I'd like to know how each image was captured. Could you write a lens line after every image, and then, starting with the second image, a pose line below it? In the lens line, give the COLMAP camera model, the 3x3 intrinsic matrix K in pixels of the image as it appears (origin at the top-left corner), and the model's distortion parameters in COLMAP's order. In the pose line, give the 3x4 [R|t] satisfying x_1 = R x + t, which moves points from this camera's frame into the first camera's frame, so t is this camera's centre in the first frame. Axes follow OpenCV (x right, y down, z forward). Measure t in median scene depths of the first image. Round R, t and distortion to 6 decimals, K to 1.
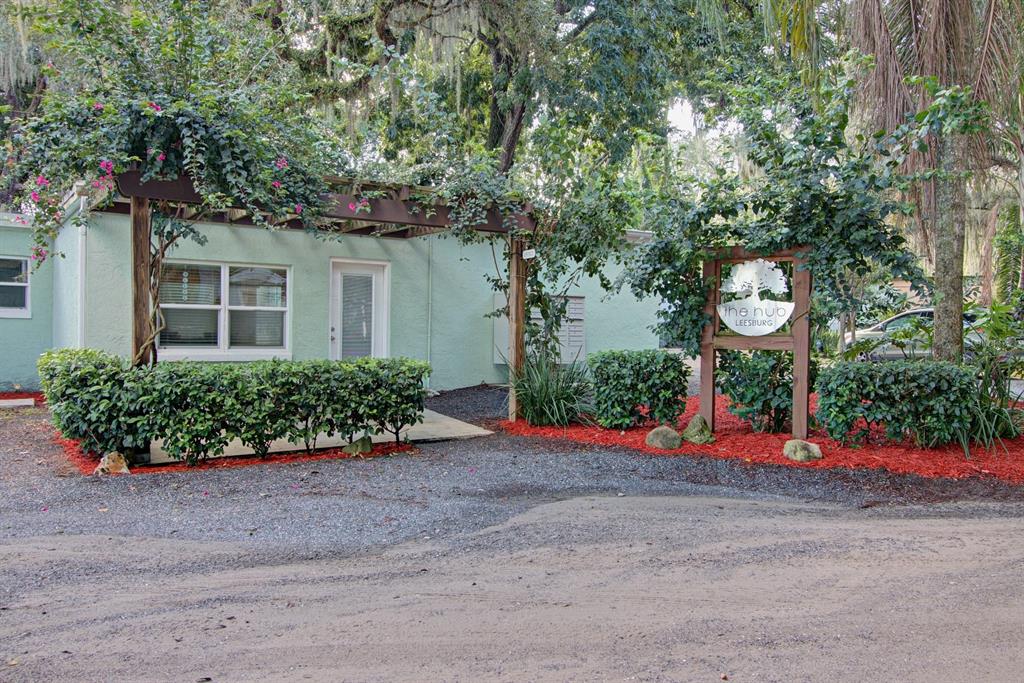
lens RADIAL K [[844.8, 0, 511.5], [0, 844.8, 339.7], [0, 0, 1]] dist [0.045342, 0.000607]
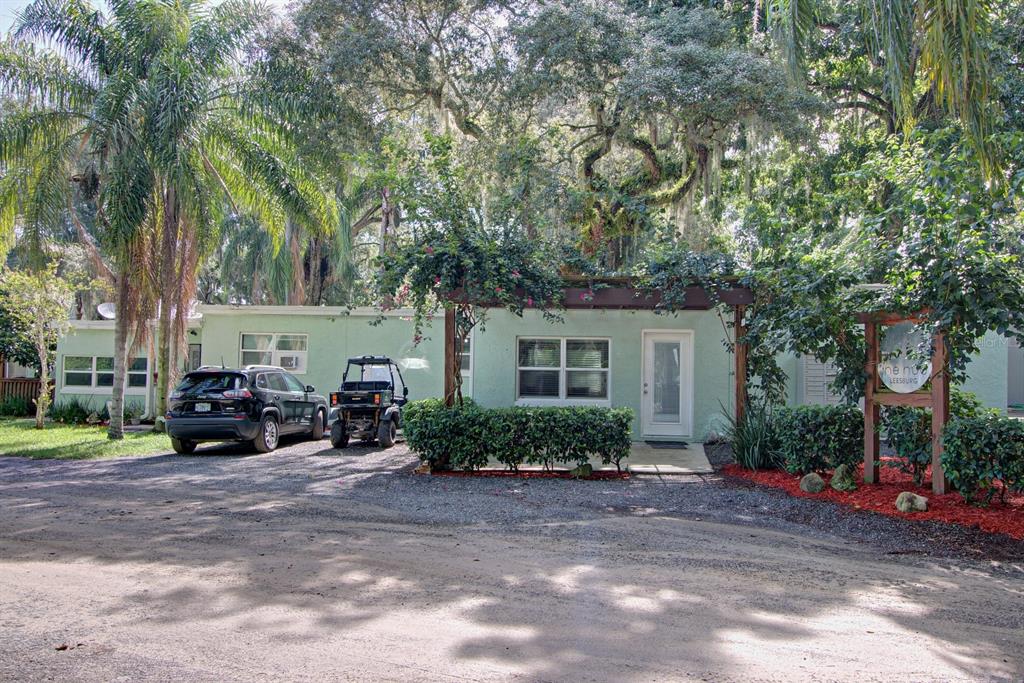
lens RADIAL K [[765.2, 0, 519.2], [0, 765.2, 346.5], [0, 0, 1]] dist [0.030181, -0.002130]
pose [[0.803719, -0.026604, -0.594414, 0.458577], [-0.010322, 0.998226, -0.058635, -0.000826], [0.594919, 0.053262, 0.802019, -0.054467]]
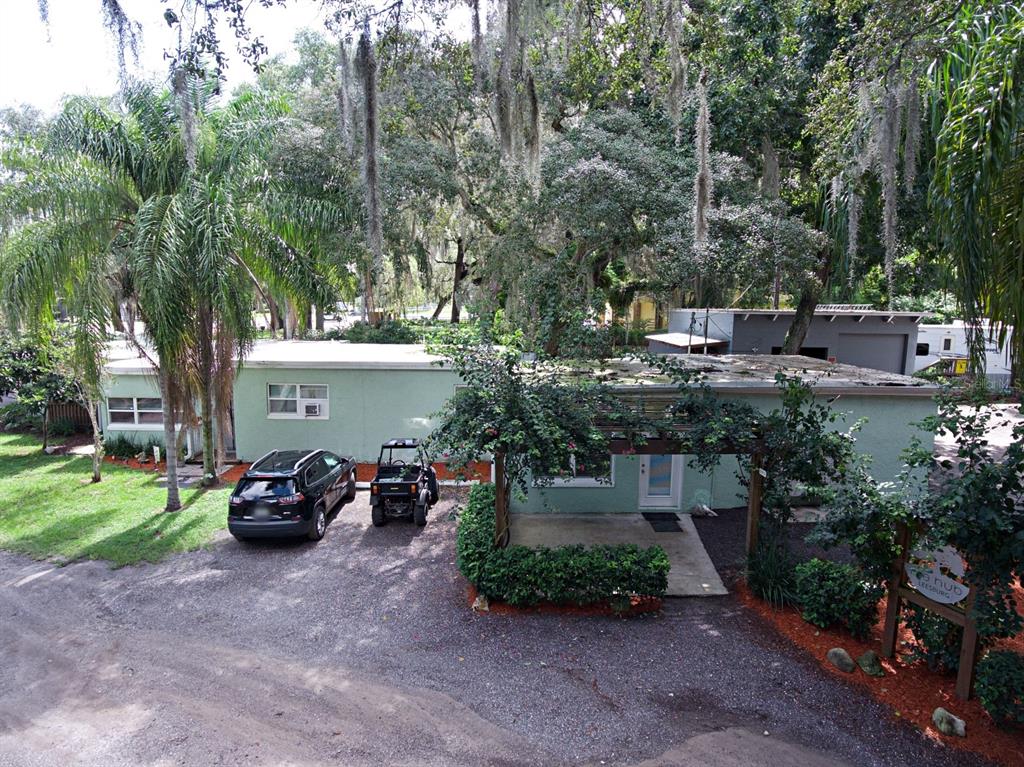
lens RADIAL K [[613.1, 0, 506.4], [0, 613.1, 386.9], [0, 0, 1]] dist [-0.012400, 0.001402]
pose [[0.848770, 0.066580, -0.524554, 0.198618], [-0.001722, 0.992384, 0.123174, -0.399738], [0.528760, -0.103643, 0.842420, -0.023791]]
